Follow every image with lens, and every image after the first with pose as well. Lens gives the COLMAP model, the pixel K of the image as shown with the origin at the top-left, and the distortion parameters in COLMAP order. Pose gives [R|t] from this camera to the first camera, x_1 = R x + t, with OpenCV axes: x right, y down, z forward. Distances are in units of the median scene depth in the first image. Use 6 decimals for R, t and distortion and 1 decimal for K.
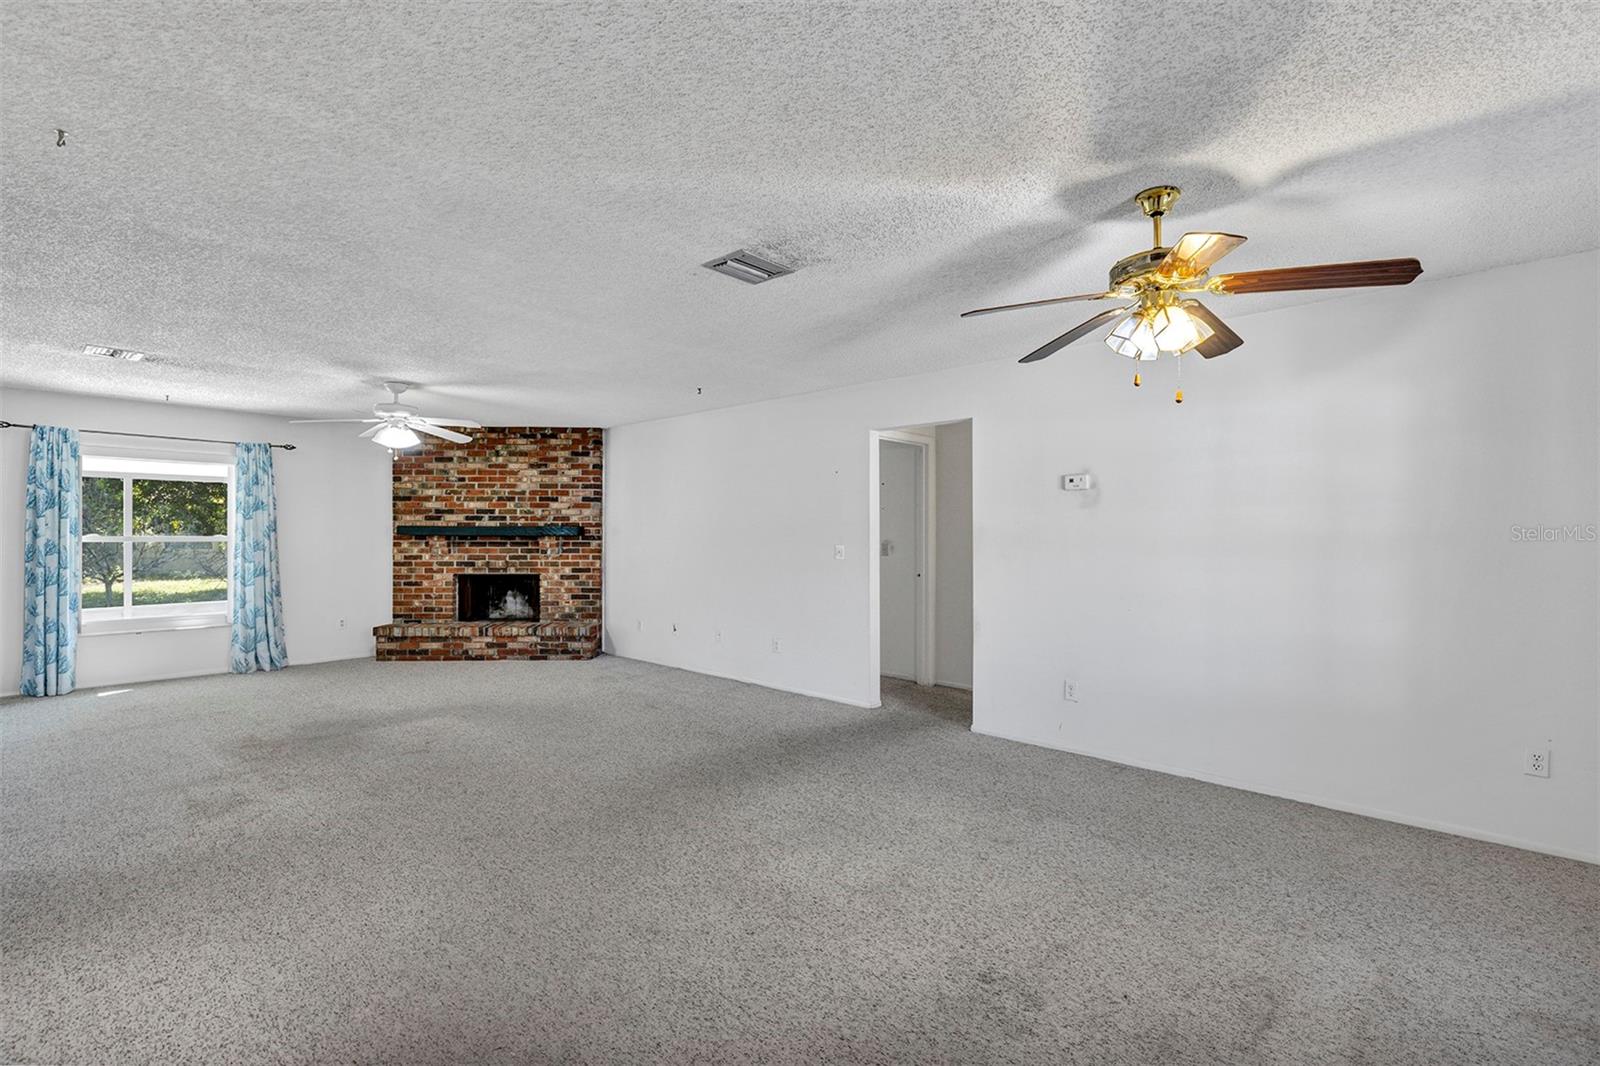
lens RADIAL K [[728.1, 0, 719.6], [0, 728.1, 529.6], [0, 0, 1]] dist [-0.003524, 0.004439]
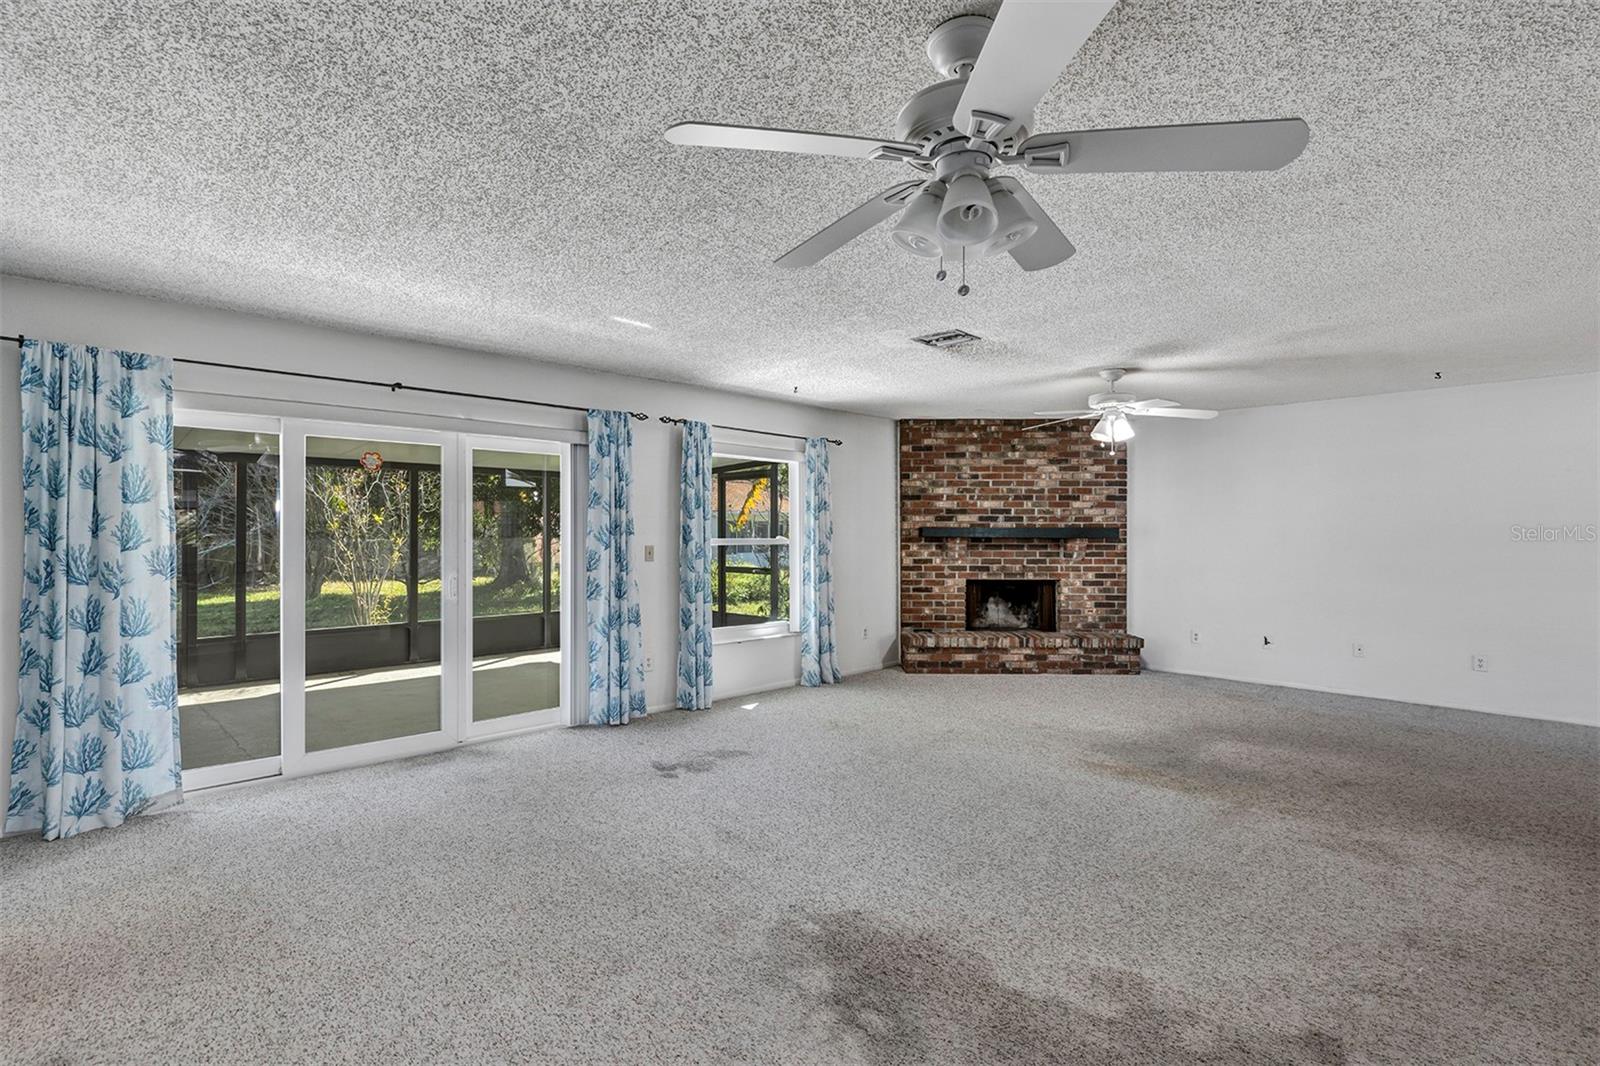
lens RADIAL K [[752.8, 0, 671.9], [0, 752.8, 533.6], [0, 0, 1]] dist [-0.006579, -0.002945]
pose [[0.997698, -0.000205, -0.067815, -0.673548], [0.000539, 0.999988, 0.004909, -0.001841], [0.067814, -0.004934, 0.997686, 0.026920]]
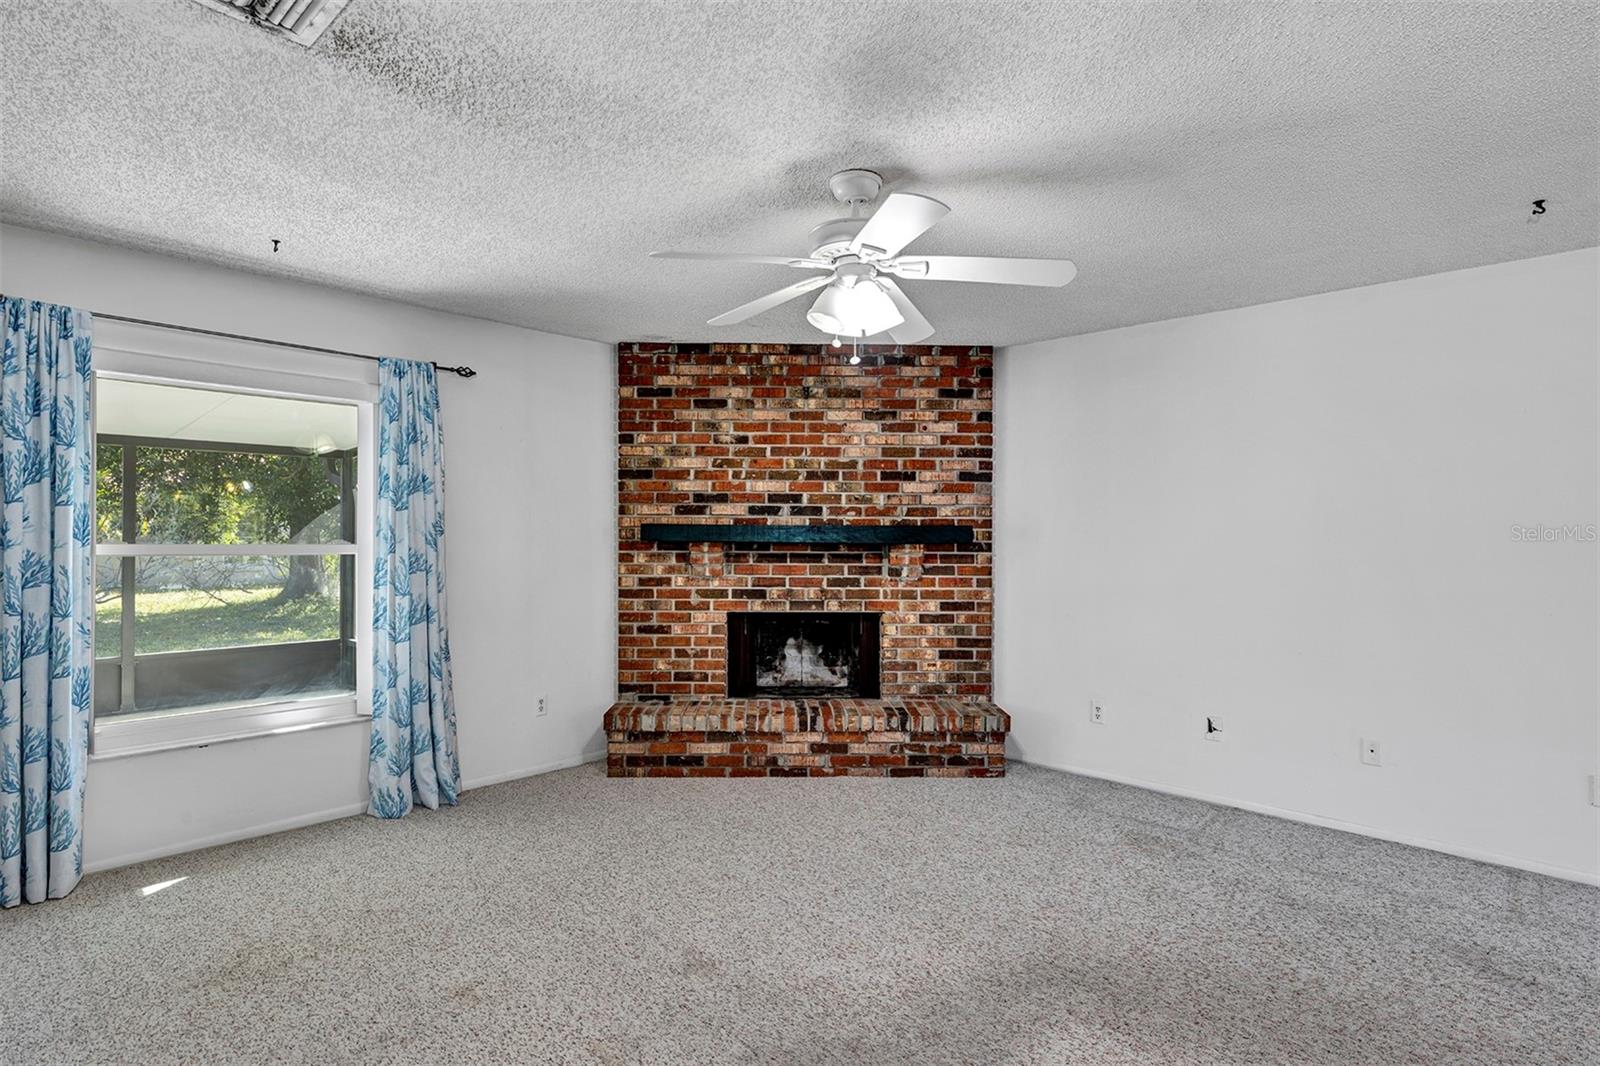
lens RADIAL K [[802.3, 0, 676.5], [0, 802.3, 530.6], [0, 0, 1]] dist [-0.007923, 0.002535]
pose [[0.999595, 0.003138, -0.028289, -0.387671], [-0.003085, 0.999993, 0.001920, -0.001492], [0.028295, -0.001832, 0.999598, 0.395495]]
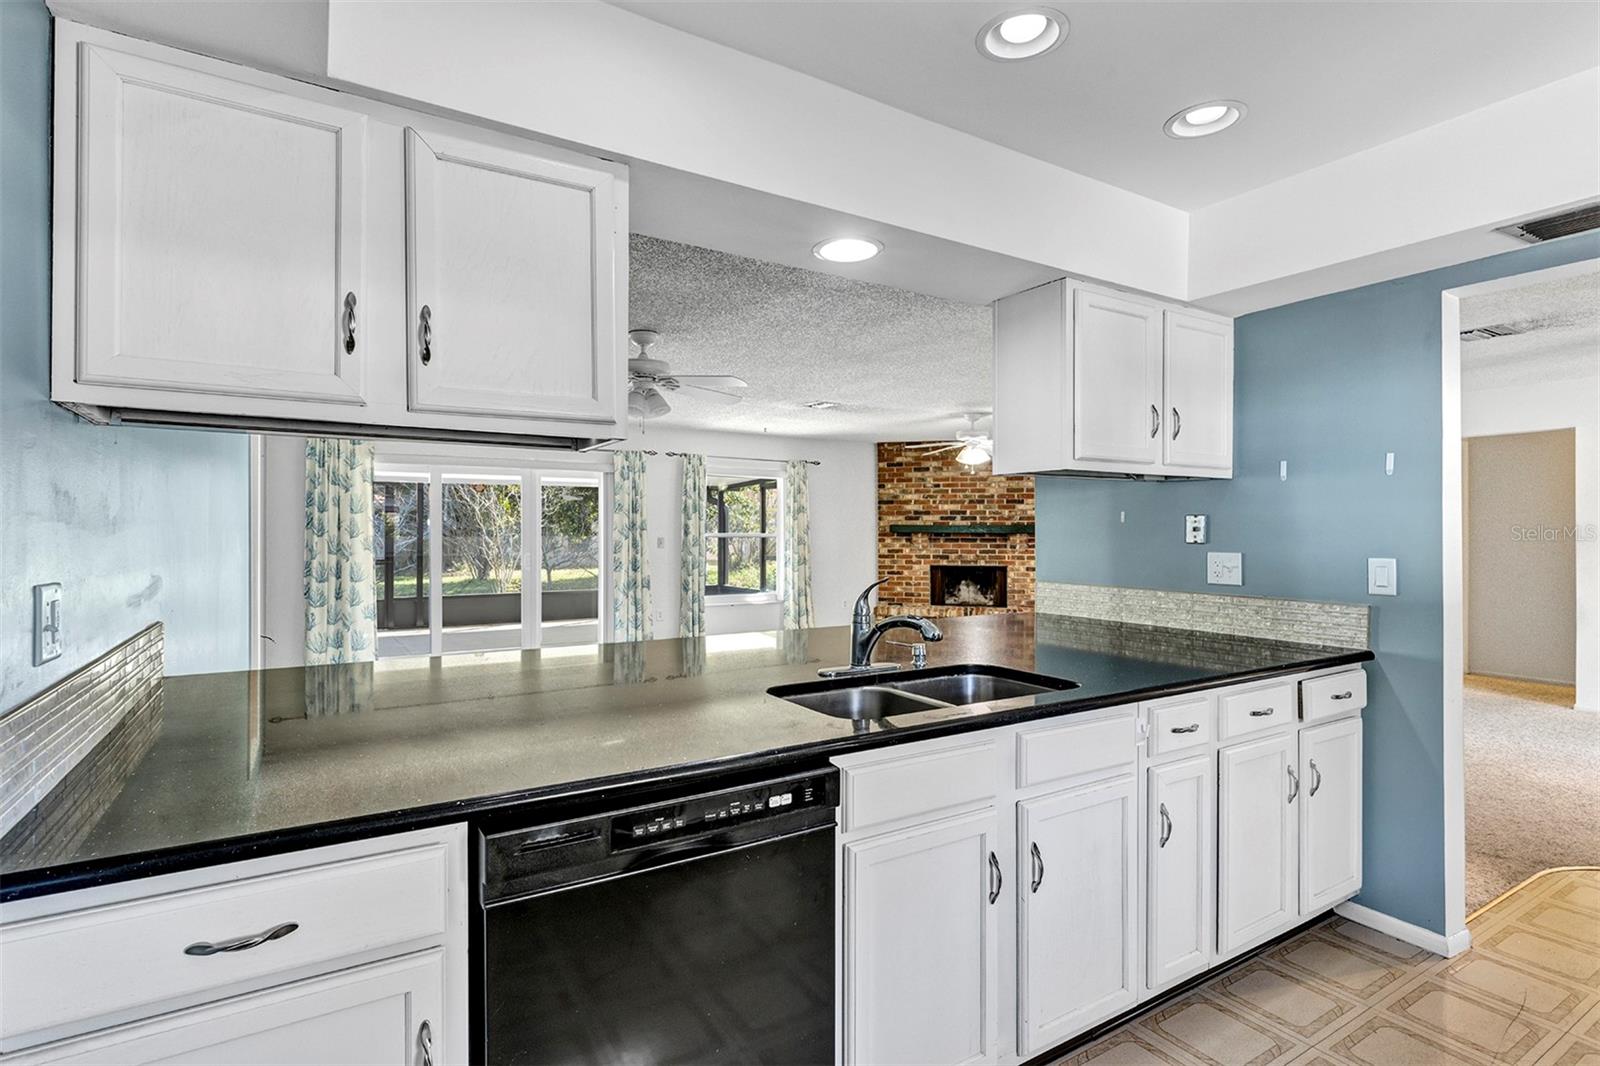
lens RADIAL K [[752.8, 0, 689.6], [0, 752.8, 530.2], [0, 0, 1]] dist [-0.006579, -0.002945]
pose [[0.961032, 0.000022, -0.276437, -0.404071], [0.001116, 0.999992, 0.003958, -0.001689], [0.276434, -0.004112, 0.961024, -0.288151]]
